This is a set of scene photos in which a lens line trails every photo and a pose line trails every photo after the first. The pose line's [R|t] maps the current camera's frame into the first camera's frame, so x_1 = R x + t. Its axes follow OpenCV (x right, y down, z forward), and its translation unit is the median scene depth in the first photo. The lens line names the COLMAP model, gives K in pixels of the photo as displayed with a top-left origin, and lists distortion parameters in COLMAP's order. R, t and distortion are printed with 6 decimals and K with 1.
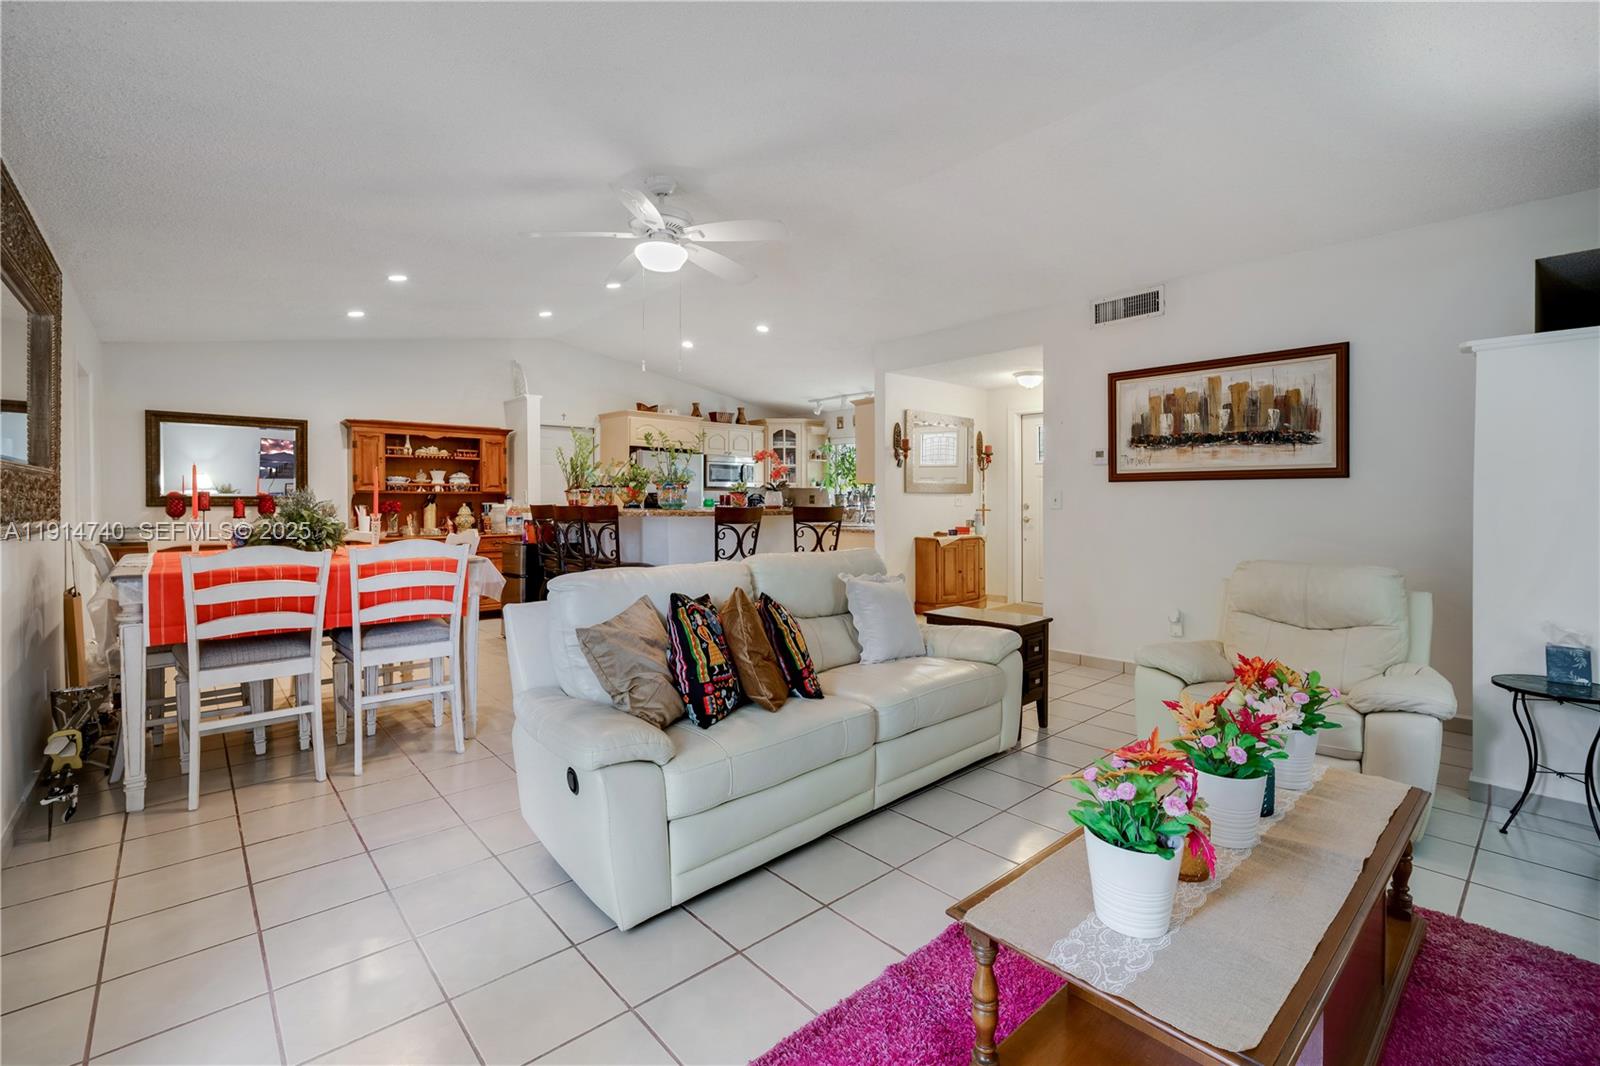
lens RADIAL K [[694.2, 0, 803.9], [0, 694.2, 518.0], [0, 0, 1]] dist [-0.009924, 0.000896]
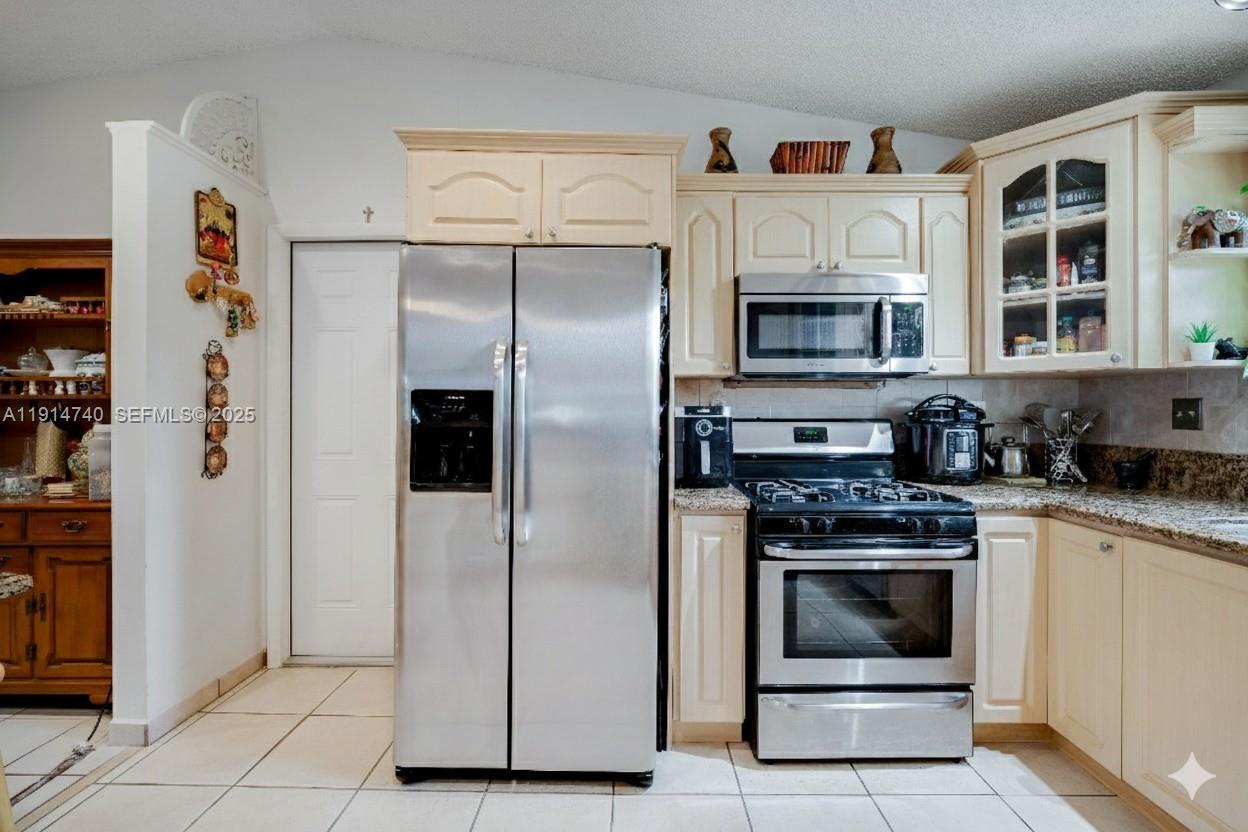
lens RADIAL K [[541.5, 0, 627.0], [0, 541.5, 404.3], [0, 0, 1]] dist [-0.009924, 0.000896]
pose [[0.744736, -0.000074, -0.667359, -0.015057], [-0.017800, 0.999642, -0.019974, -0.031285], [0.667121, 0.026754, 0.744468, 0.987421]]
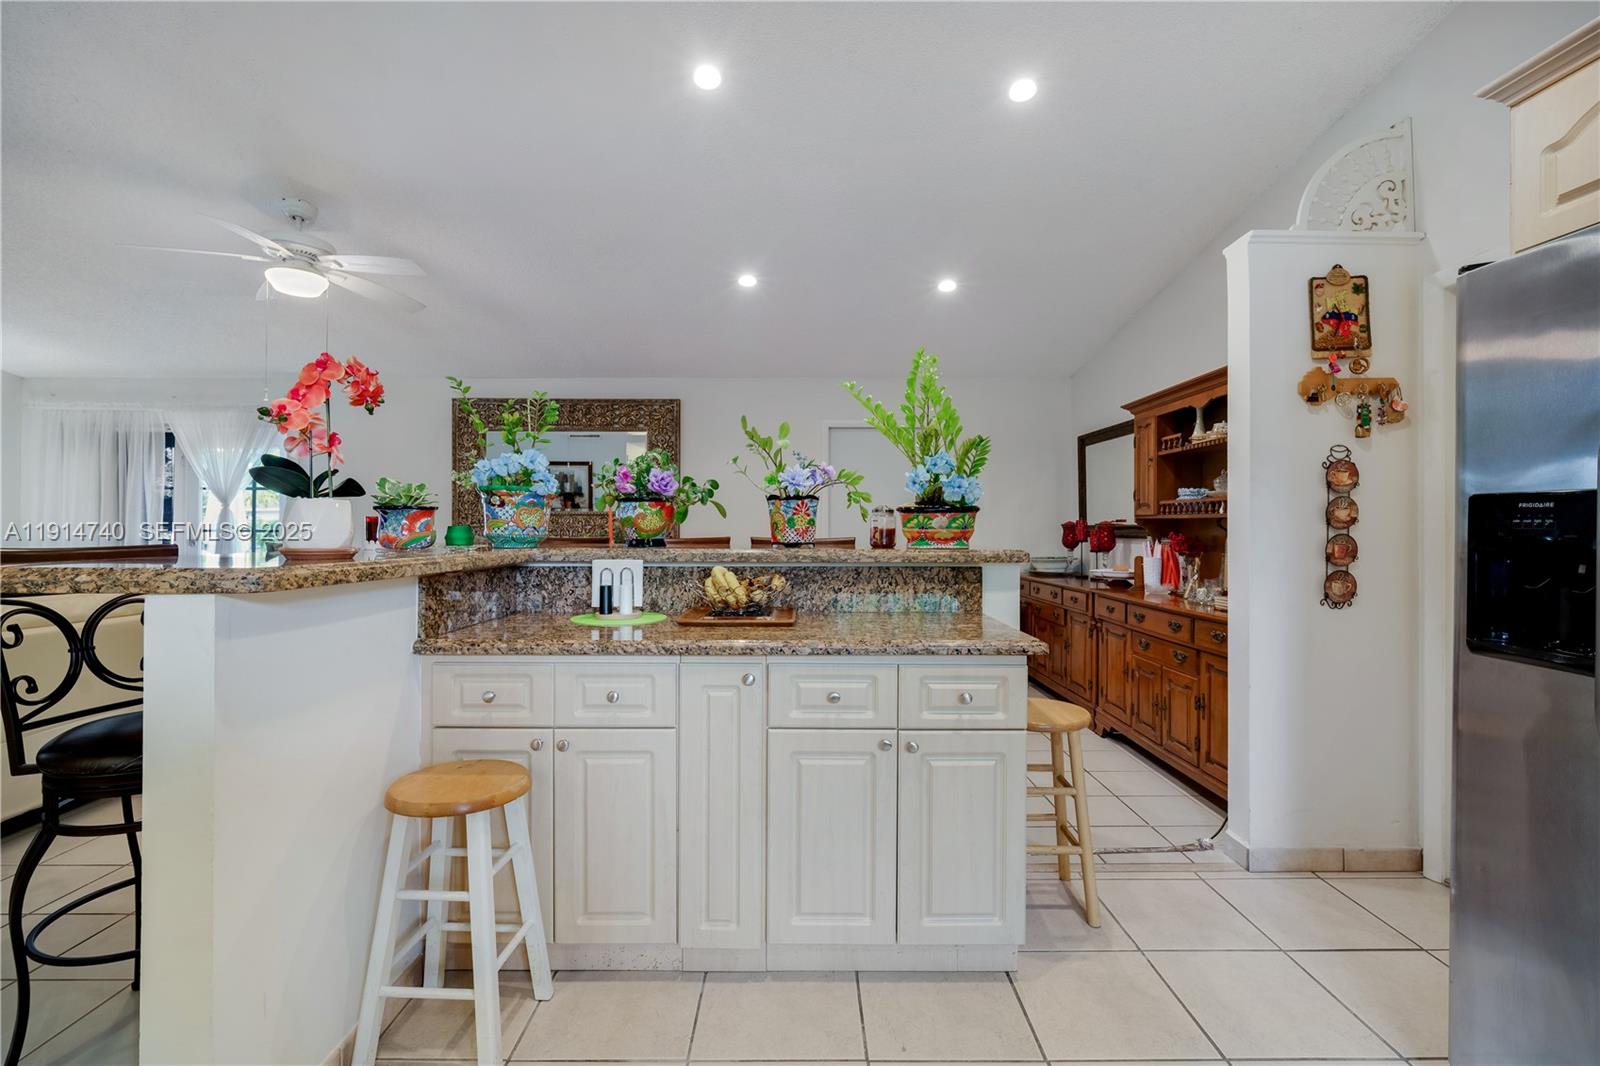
lens RADIAL K [[723.0, 0, 808.1], [0, 723.0, 510.0], [0, 0, 1]] dist [-0.002875, 0.000330]
pose [[-0.660102, -0.014481, -0.751036, 0.038723], [-0.013152, 0.999884, -0.007720, -0.032442], [0.751060, 0.004782, -0.660216, 1.106776]]
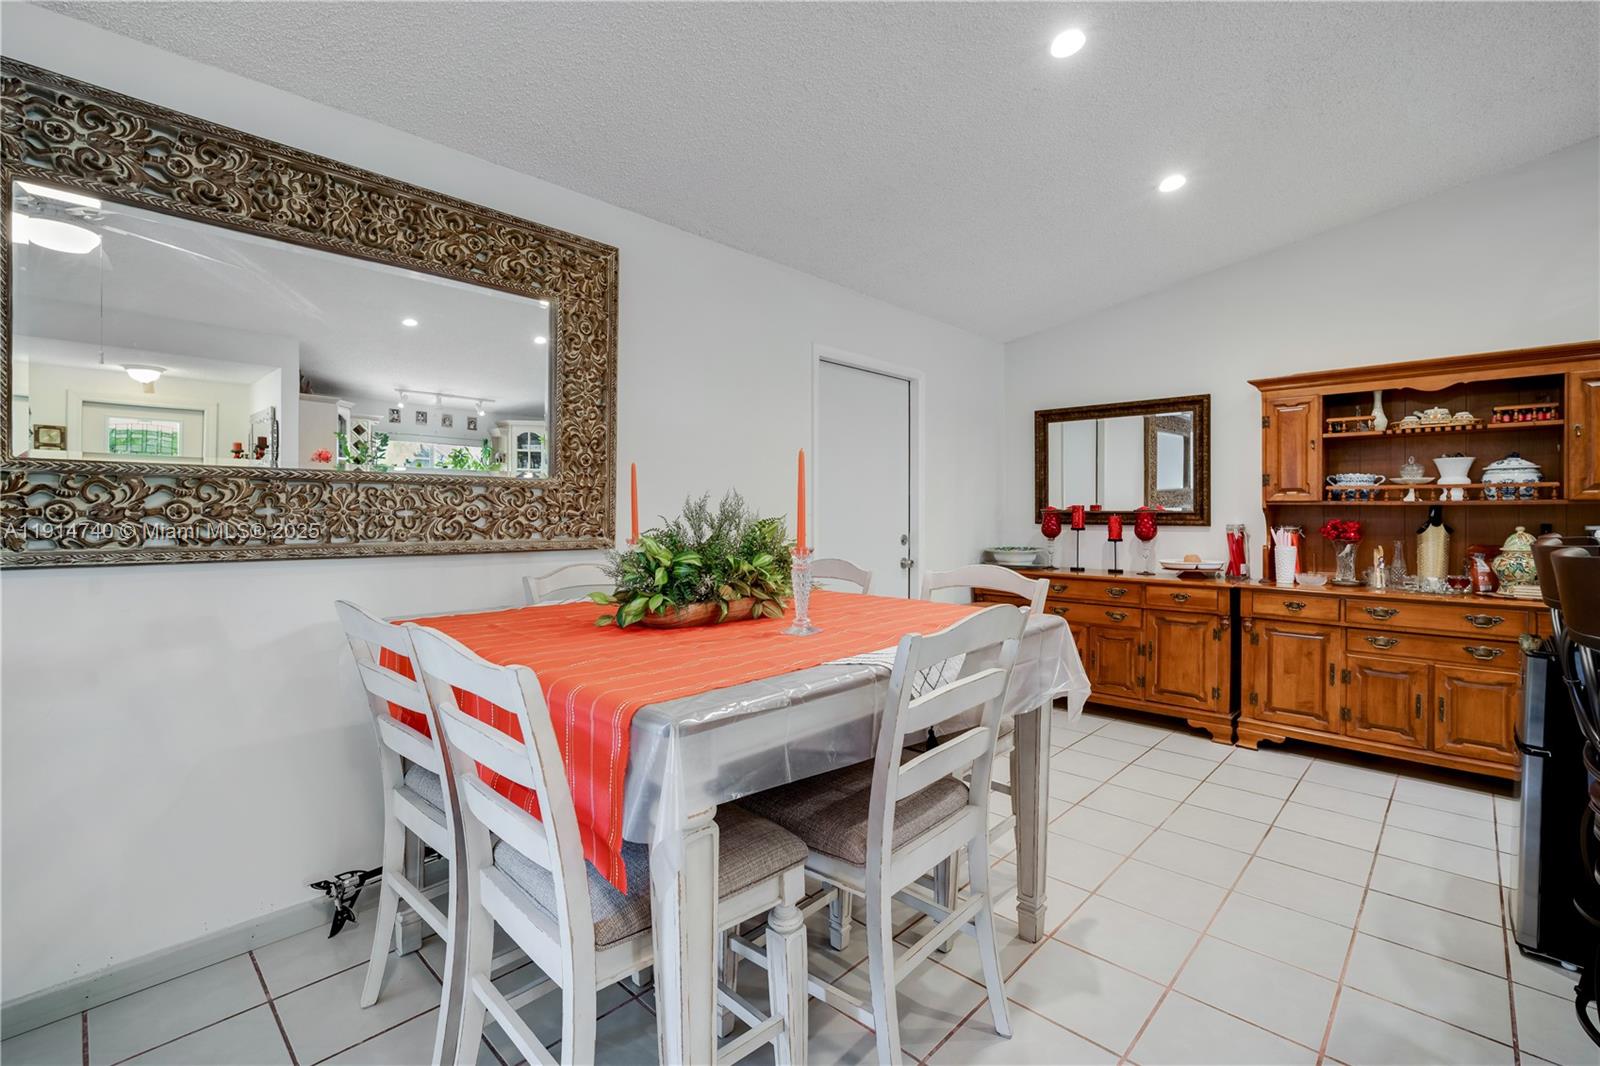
lens RADIAL K [[694.2, 0, 803.9], [0, 694.2, 518.0], [0, 0, 1]] dist [-0.009924, 0.000896]
pose [[0.081739, 0.014281, -0.996551, -0.092419], [-0.022344, 0.999672, 0.012493, -0.022159], [0.996403, 0.021246, 0.082031, 0.517035]]
